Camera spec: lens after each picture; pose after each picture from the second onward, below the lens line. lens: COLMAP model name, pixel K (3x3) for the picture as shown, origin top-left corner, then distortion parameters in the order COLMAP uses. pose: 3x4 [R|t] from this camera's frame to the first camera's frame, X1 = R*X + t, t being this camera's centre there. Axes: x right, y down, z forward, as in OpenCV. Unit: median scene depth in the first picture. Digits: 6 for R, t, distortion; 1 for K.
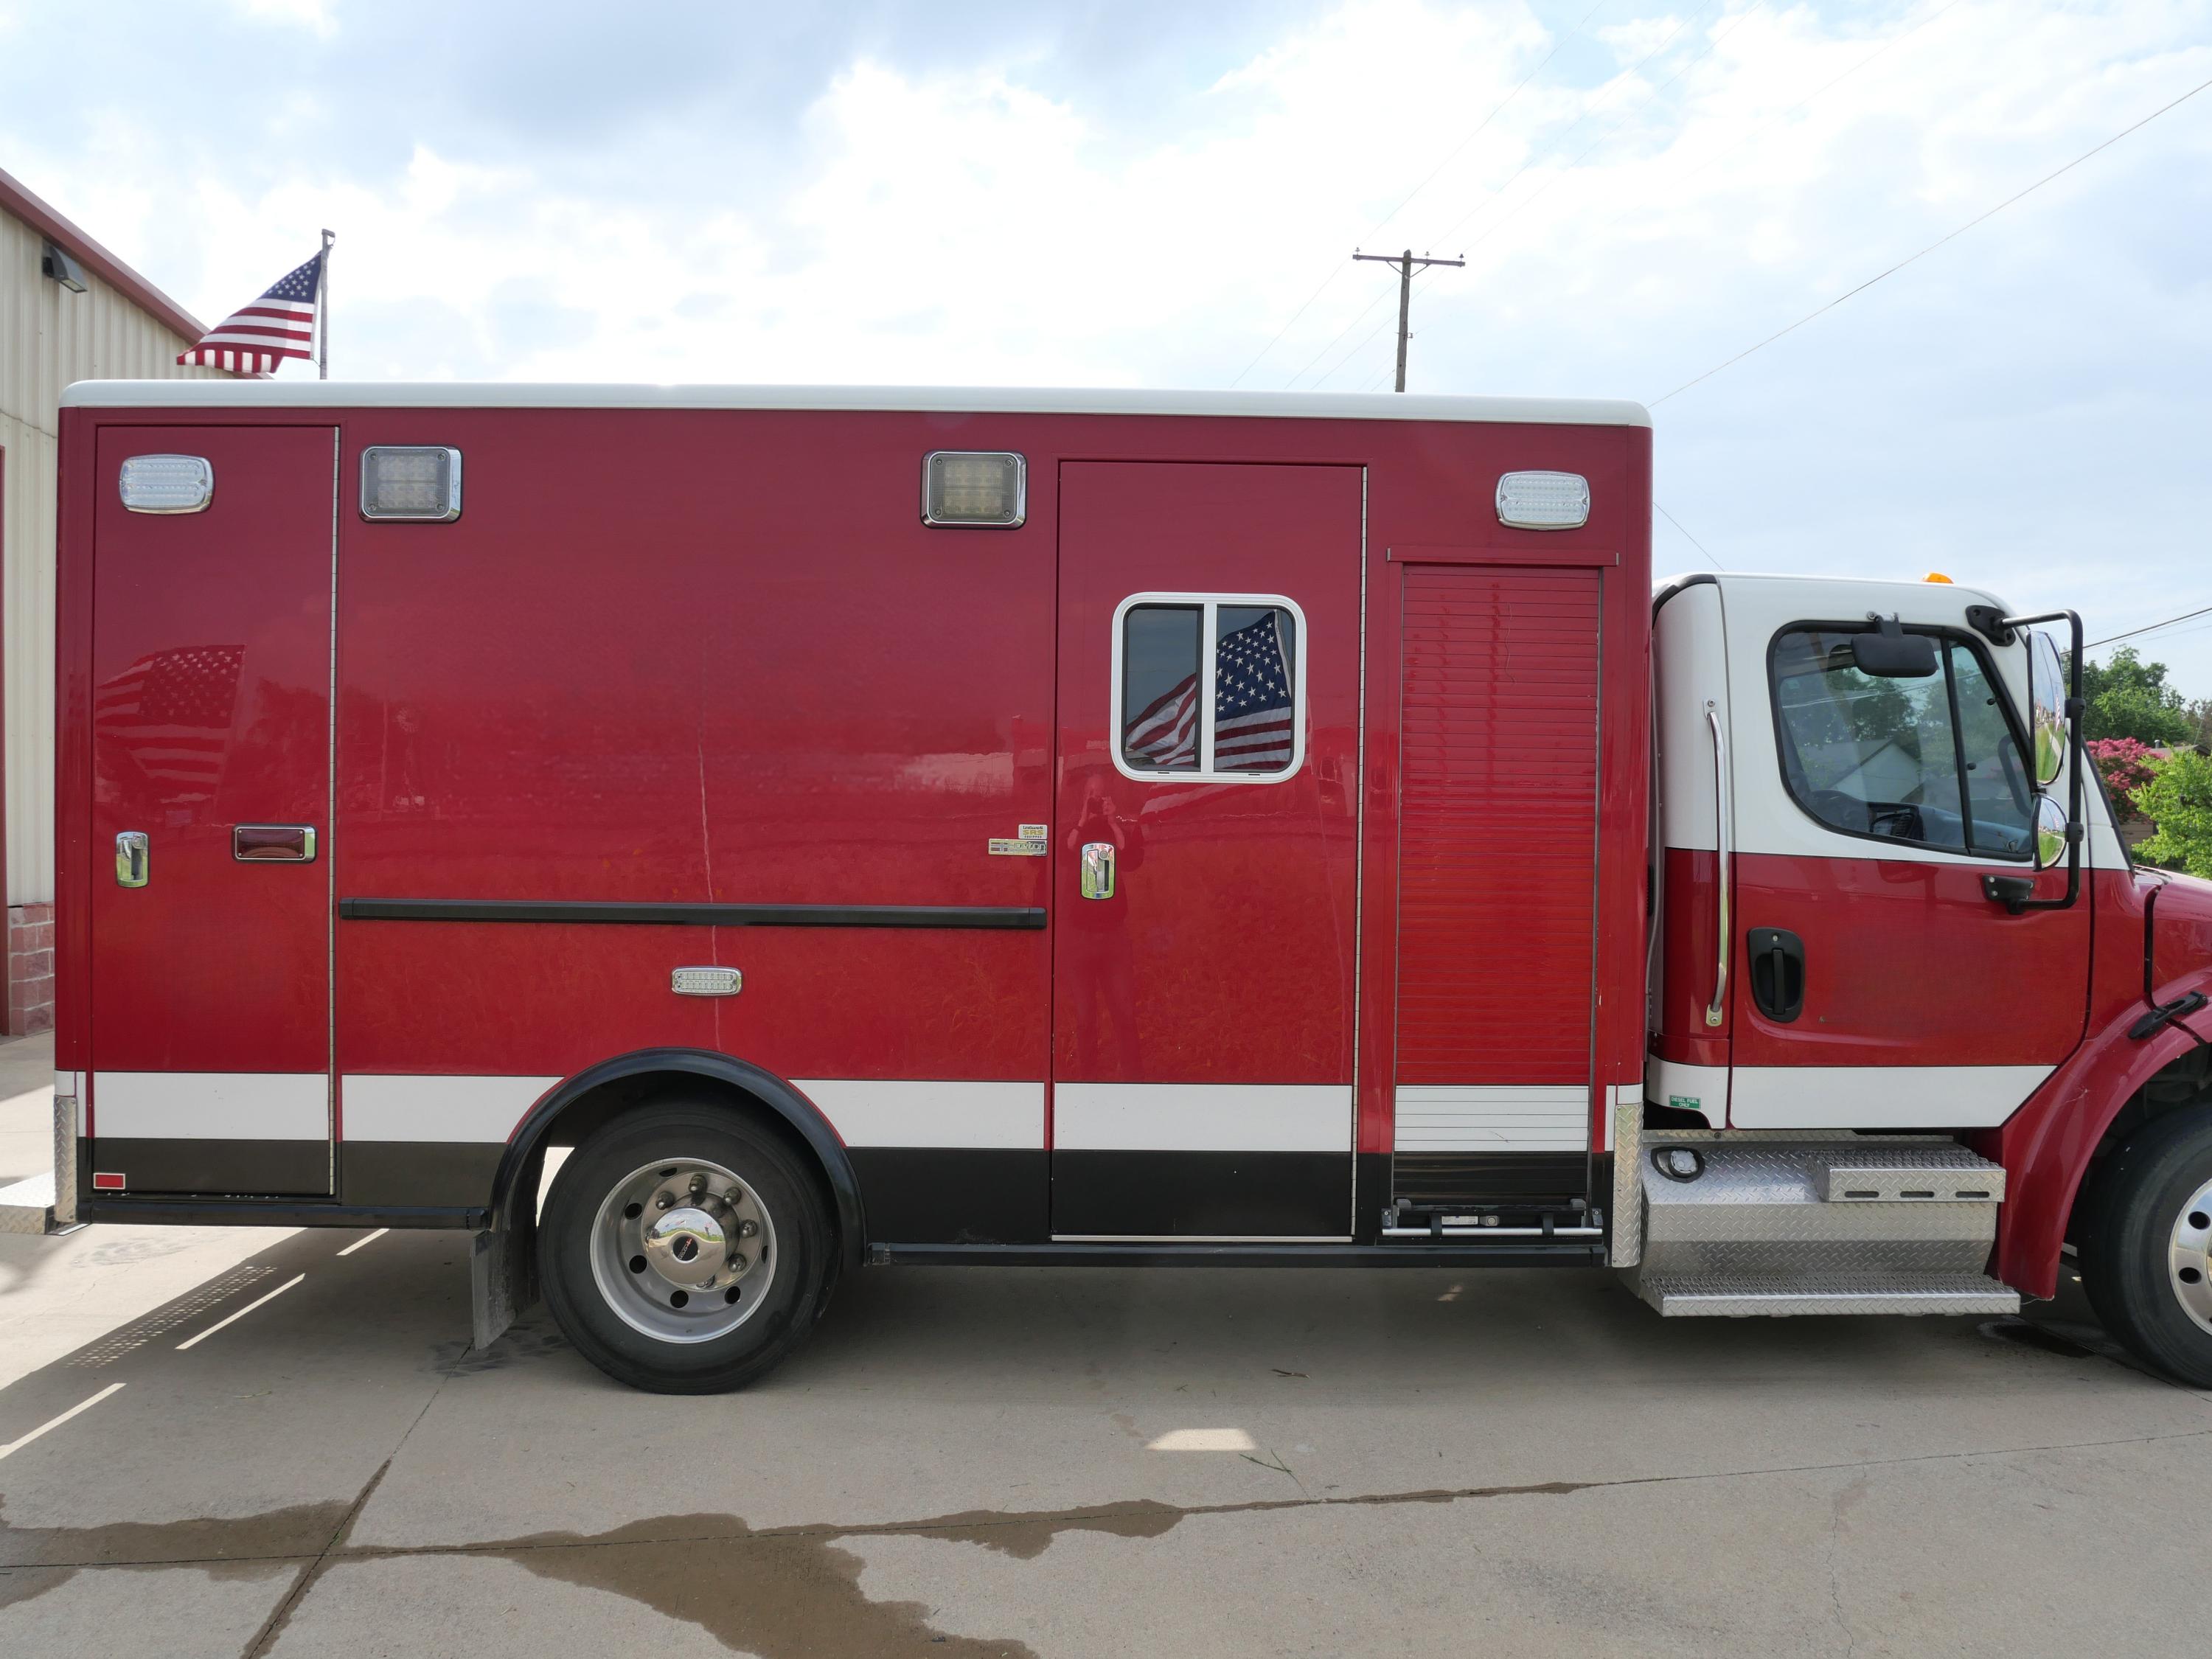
lens RADIAL K [[1623.6, 0, 1111.9], [0, 1623.6, 869.3], [0, 0, 1]] dist [-0.070392, 0.028281]
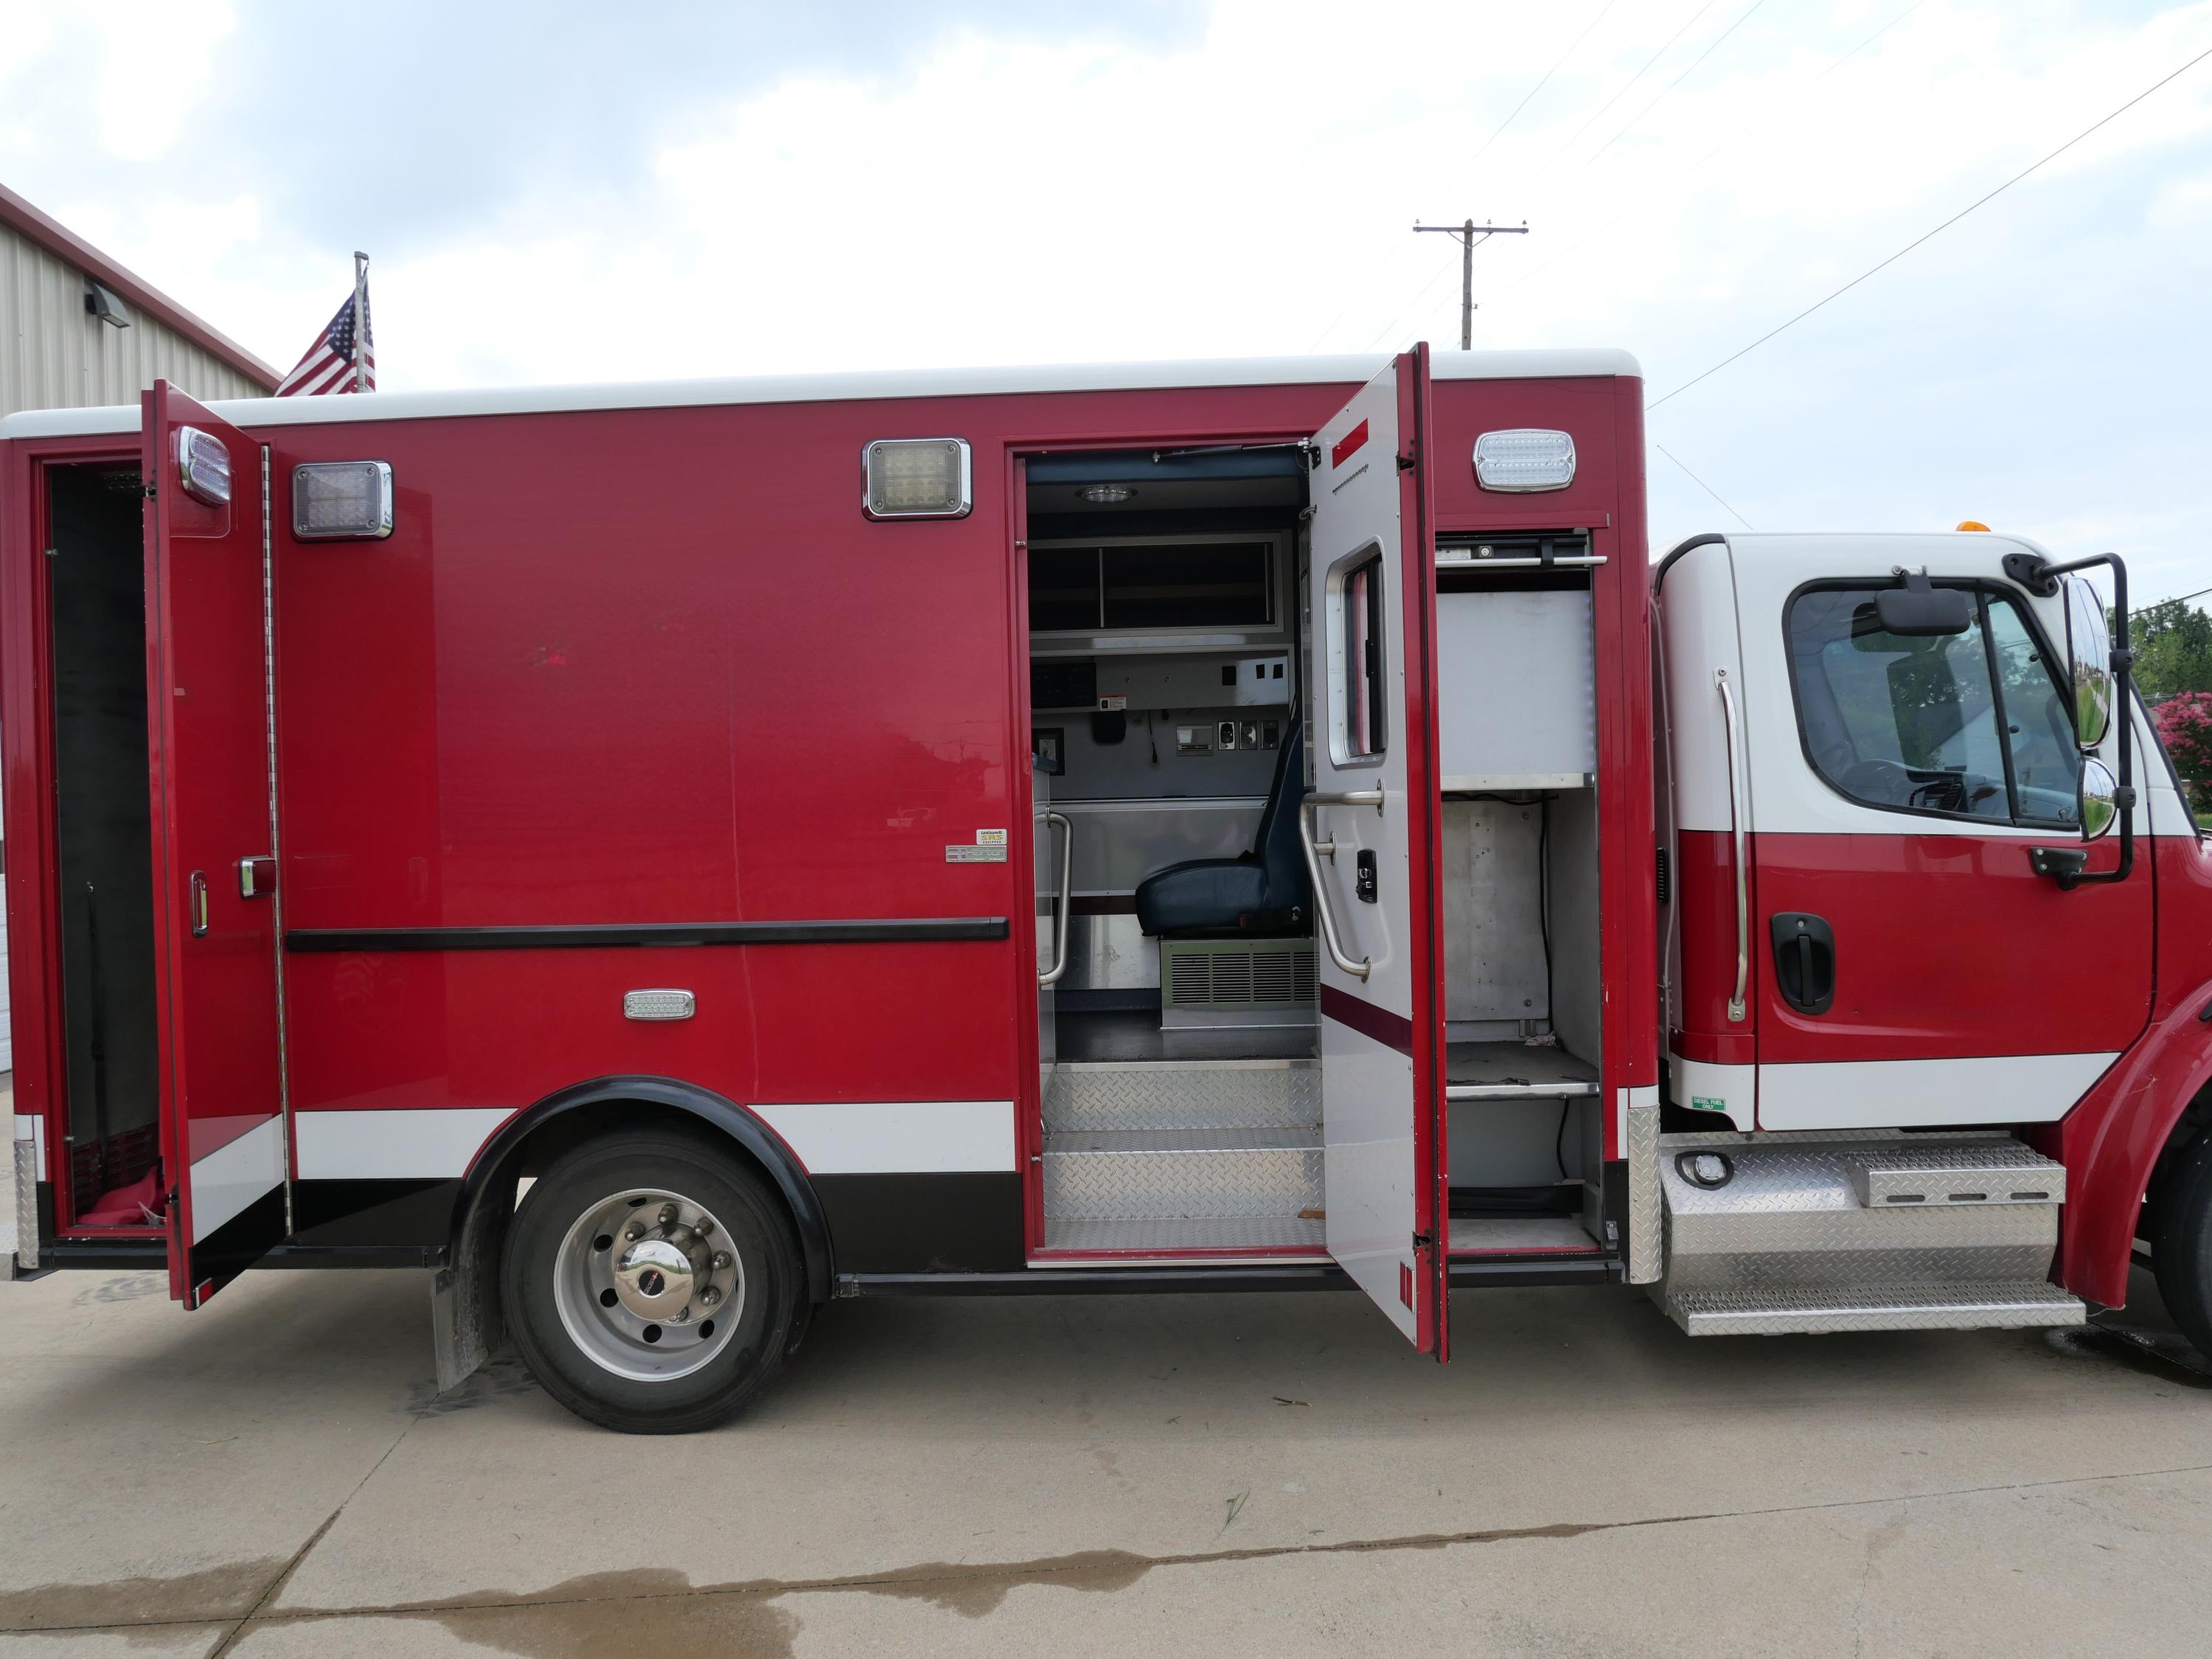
lens RADIAL K [[1623.2, 0, 1115.9], [0, 1623.2, 858.3], [0, 0, 1]] dist [-0.070432, 0.025911]
pose [[0.997834, -0.033815, -0.056427, 0.075930], [0.033798, 0.999428, -0.001257, -0.006938], [0.056437, -0.000652, 0.998406, 0.059087]]
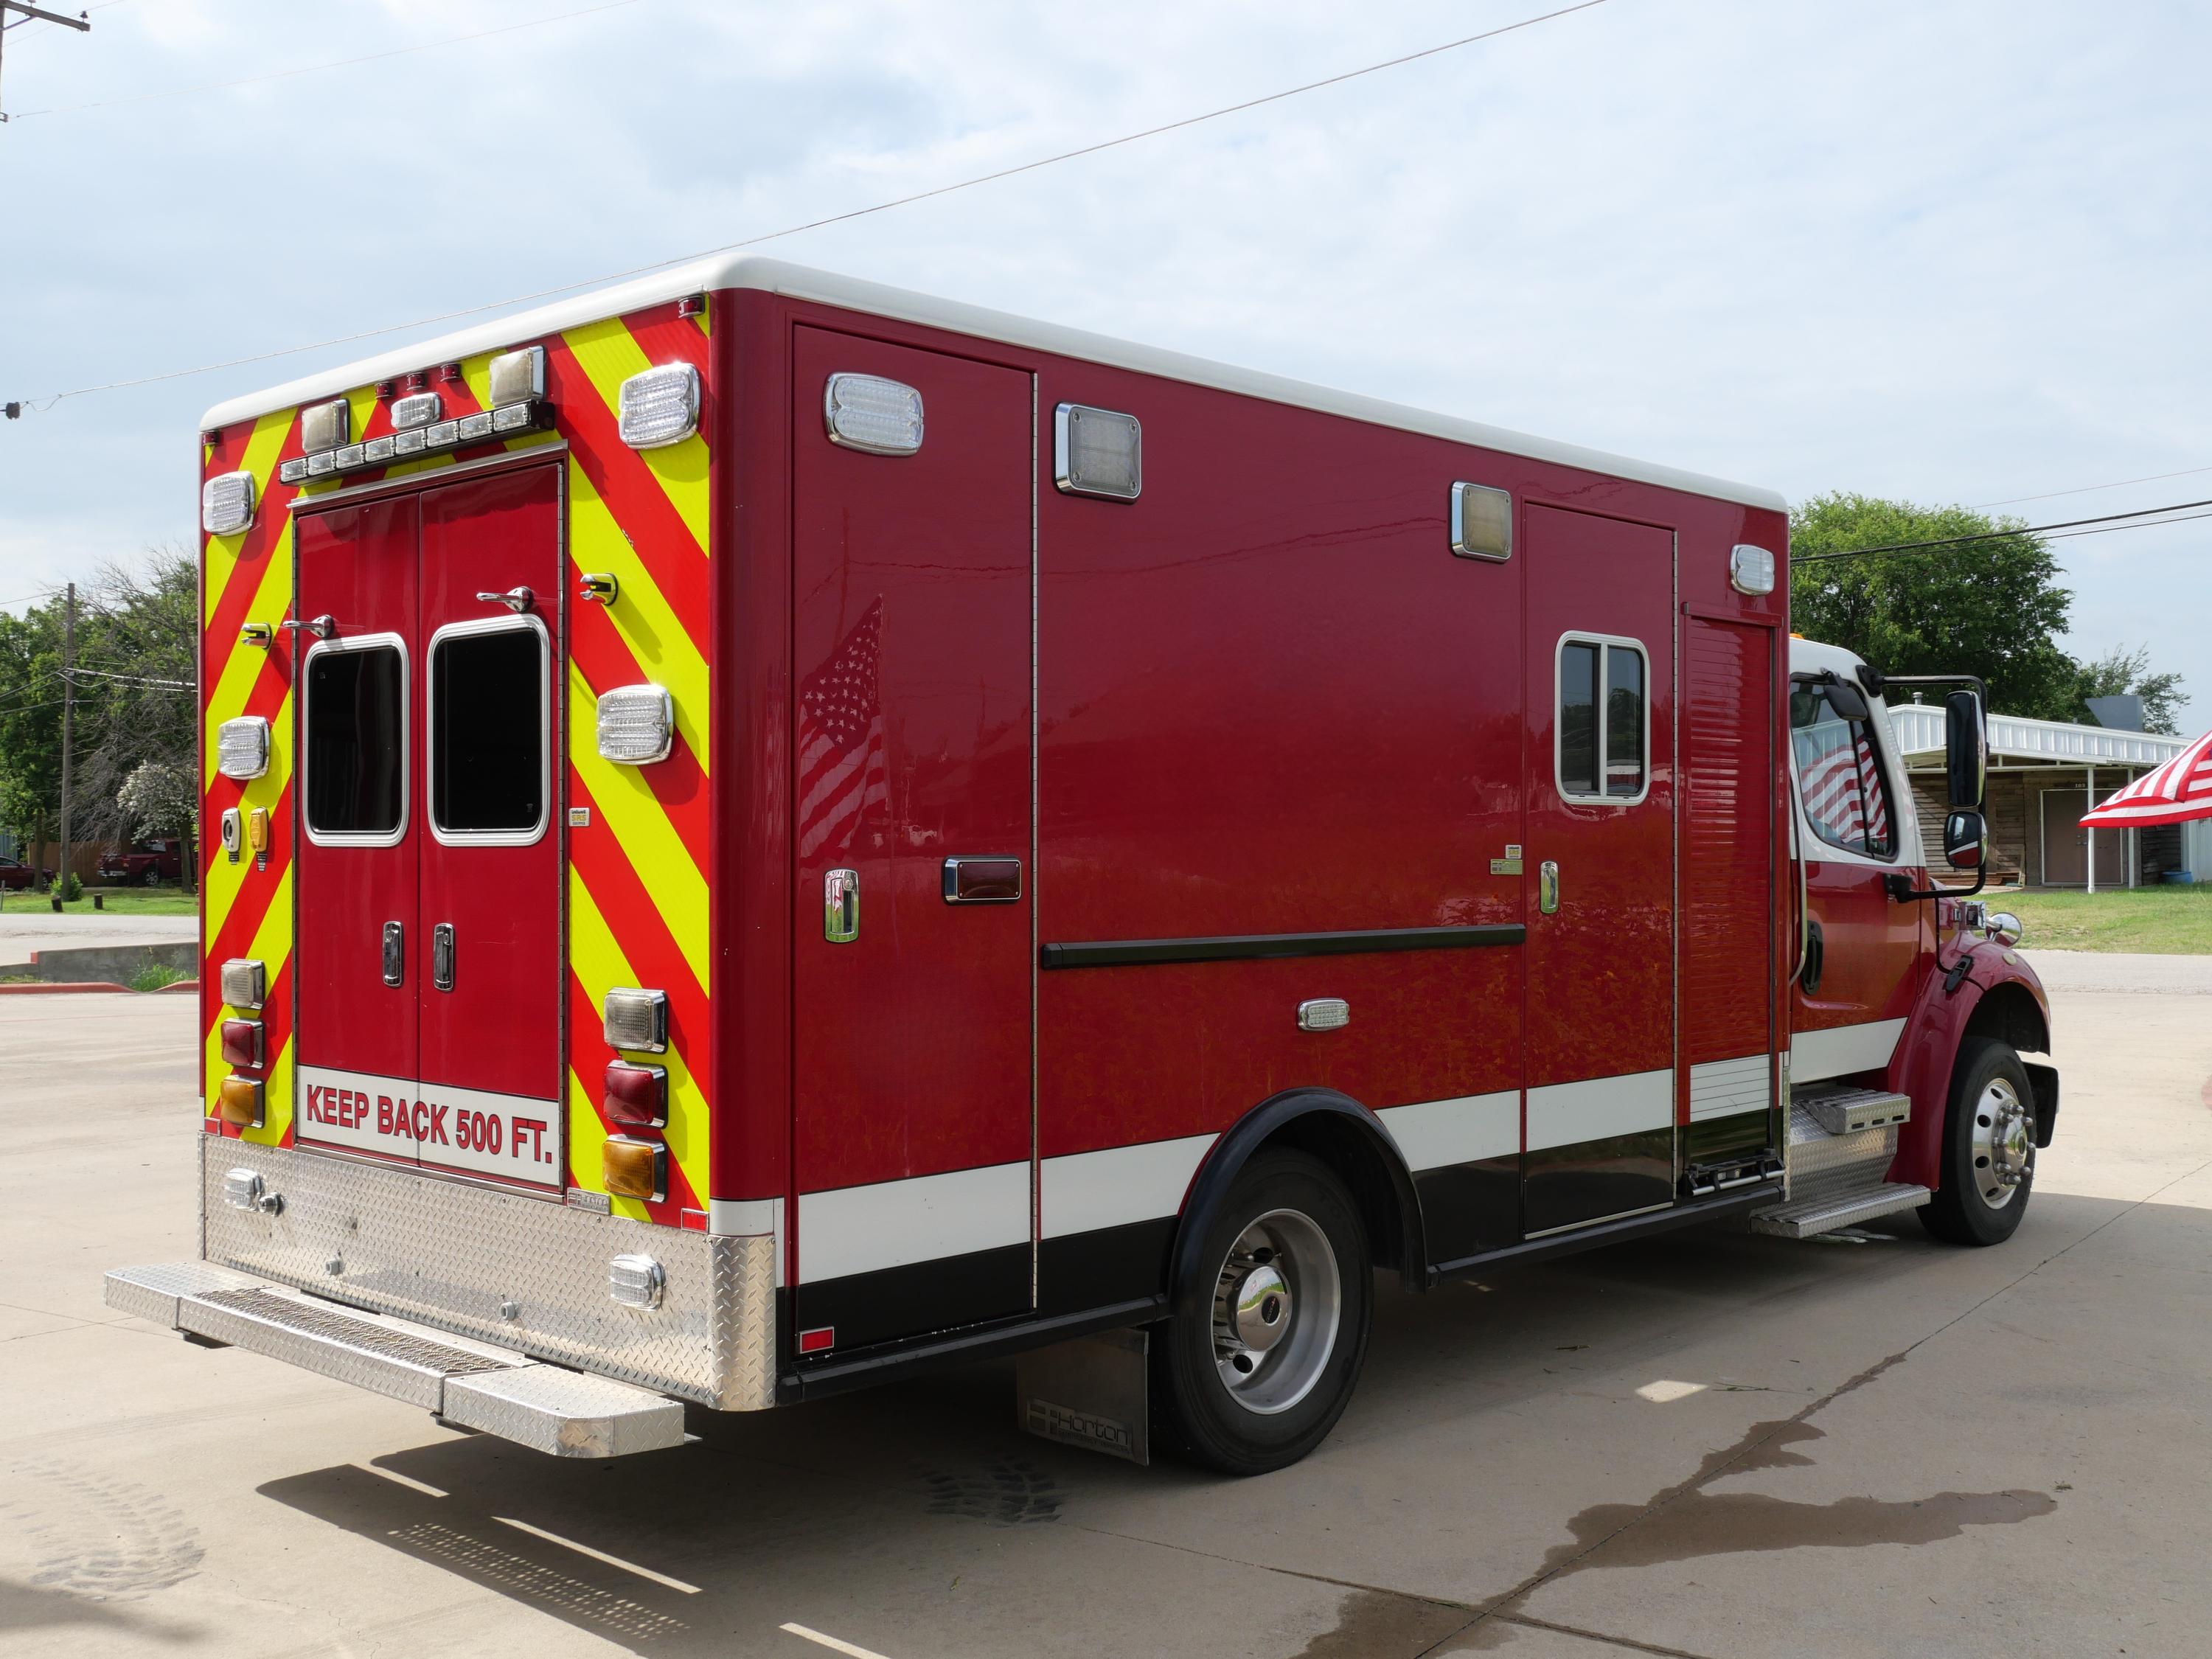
lens RADIAL K [[2297.1, 0, 1112.5], [0, 2297.1, 876.4], [0, 0, 1]] dist [-0.010745, -0.000967]
pose [[0.699077, -0.022646, 0.714688, -1.277529], [0.033668, 0.999432, -0.001264, -0.013616], [-0.714253, 0.024946, 0.699442, 0.141769]]
